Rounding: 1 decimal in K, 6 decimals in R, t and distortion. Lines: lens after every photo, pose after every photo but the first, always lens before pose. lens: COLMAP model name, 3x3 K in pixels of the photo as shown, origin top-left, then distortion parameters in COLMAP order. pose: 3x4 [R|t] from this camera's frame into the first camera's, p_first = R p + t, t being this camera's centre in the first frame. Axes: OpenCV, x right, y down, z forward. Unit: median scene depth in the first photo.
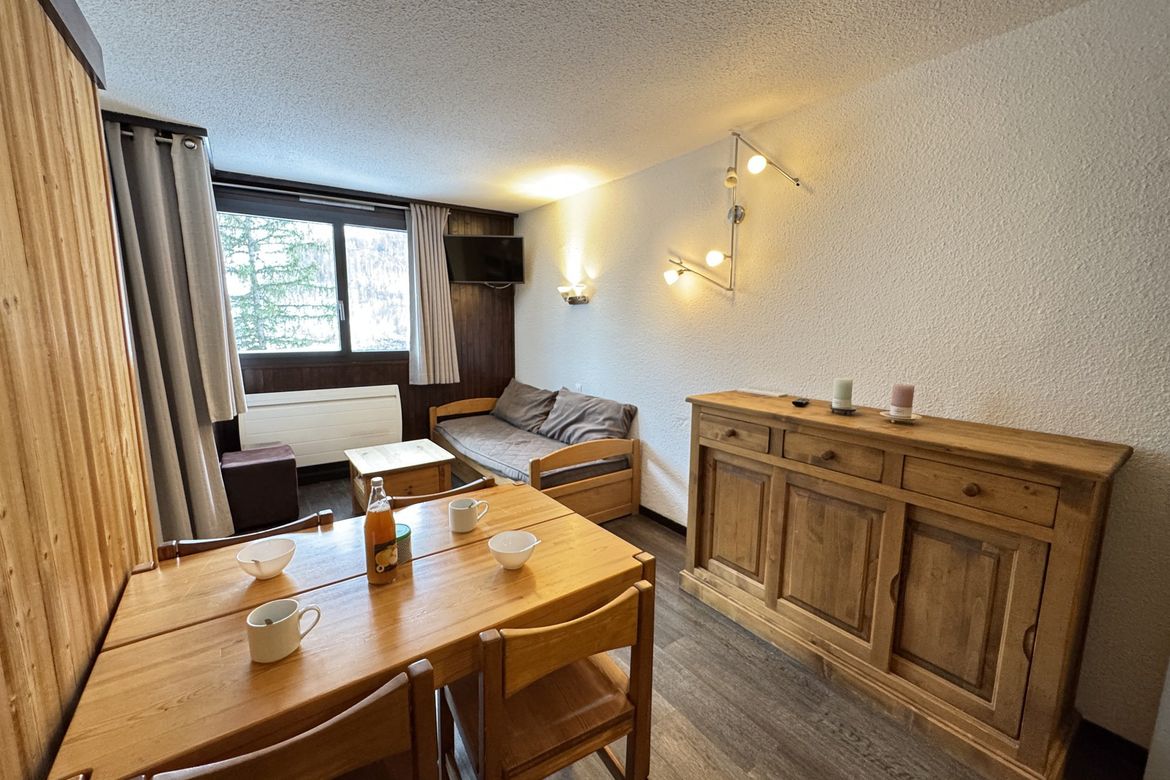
lens RADIAL K [[466.2, 0, 583.5], [0, 466.2, 389.2], [0, 0, 1]] dist [0.000473, 0.000554]
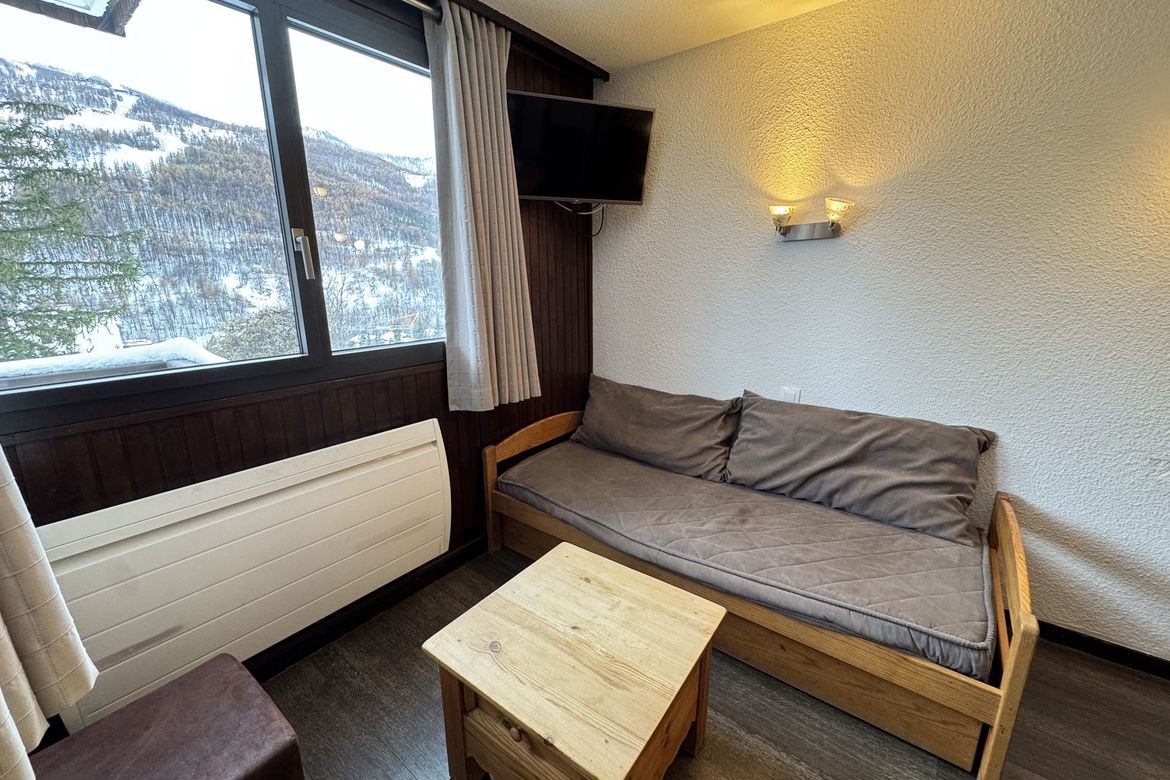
lens RADIAL K [[466.2, 0, 583.6], [0, 466.2, 391.0], [0, 0, 1]] dist [0.000473, 0.000554]
pose [[0.956246, -0.088011, 0.279012, -0.391983], [0.061122, 0.992733, 0.103664, -0.076302], [-0.286108, -0.082074, 0.954676, 0.520326]]
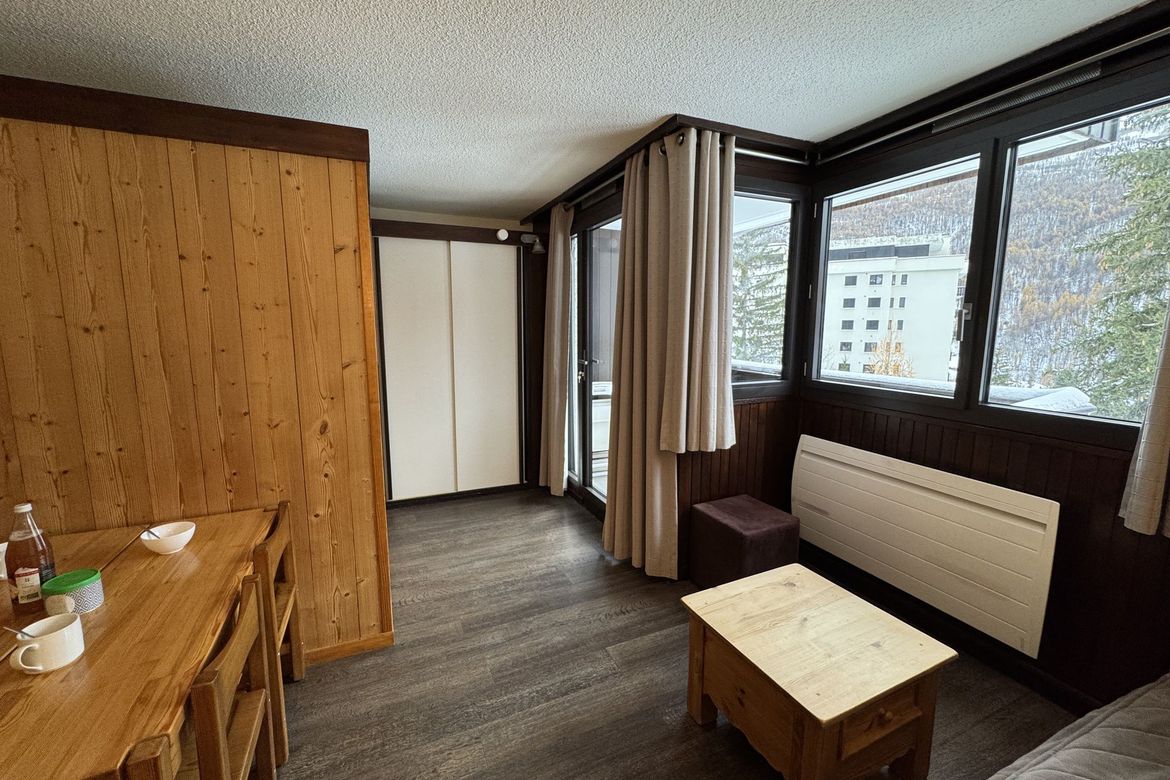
lens RADIAL K [[466.2, 0, 583.4], [0, 466.2, 386.4], [0, 0, 1]] dist [0.000473, 0.000554]
pose [[-0.204130, 0.118698, -0.971721, 0.067673], [-0.150870, 0.976948, 0.151029, -0.107735], [0.967248, 0.177434, -0.181516, 0.663822]]
